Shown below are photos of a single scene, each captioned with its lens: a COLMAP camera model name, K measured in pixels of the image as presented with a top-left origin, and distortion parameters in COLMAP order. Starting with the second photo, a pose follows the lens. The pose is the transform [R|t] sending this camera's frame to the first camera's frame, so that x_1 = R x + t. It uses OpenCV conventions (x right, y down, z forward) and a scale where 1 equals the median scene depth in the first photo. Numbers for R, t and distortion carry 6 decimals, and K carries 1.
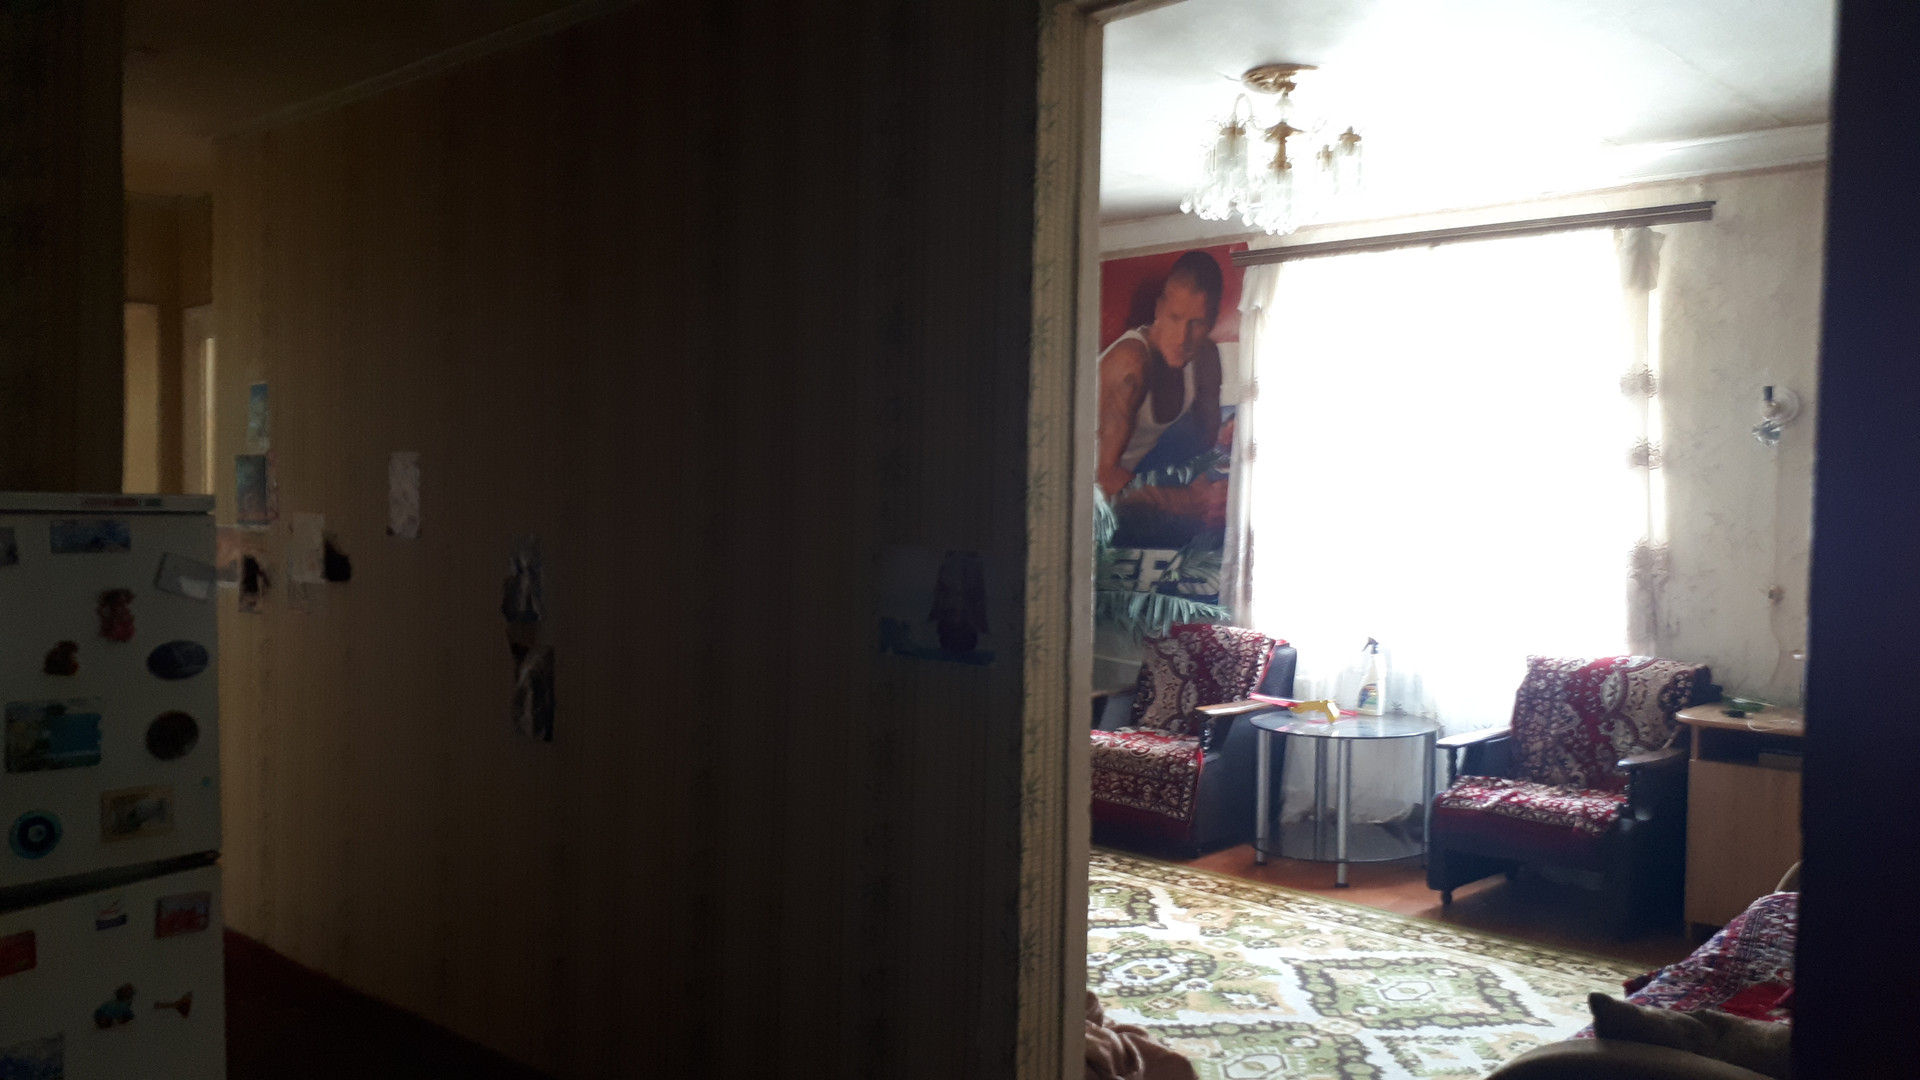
lens RADIAL K [[1452.7, 0, 957.4], [0, 1452.7, 584.9], [0, 0, 1]] dist [0.001358, -0.002745]
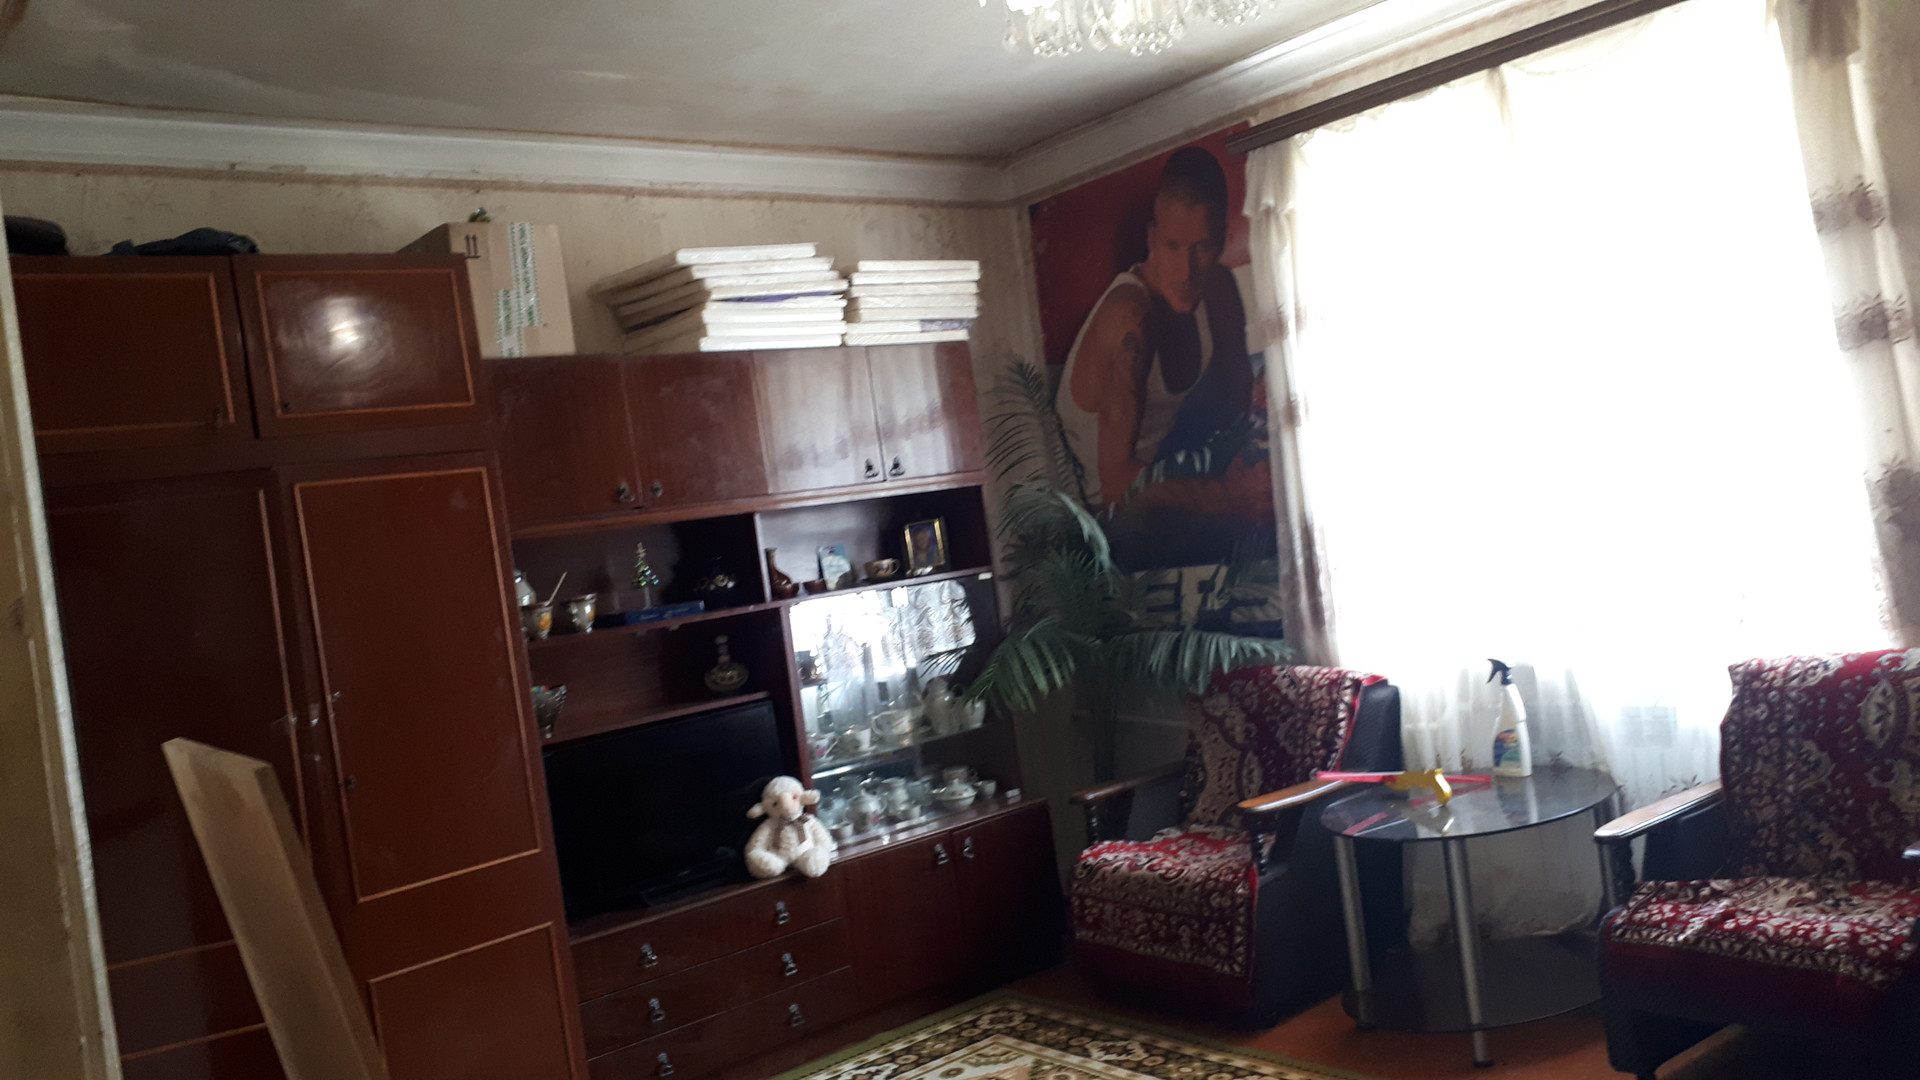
lens RADIAL K [[1551.0, 0, 961.8], [0, 1551.0, 589.3], [0, 0, 1]] dist [-0.001609, 0.032955]
pose [[0.980782, -0.145420, -0.130078, 0.148350], [0.144575, 0.989365, -0.015966, -0.021766], [0.131016, -0.003146, 0.991375, 0.271055]]
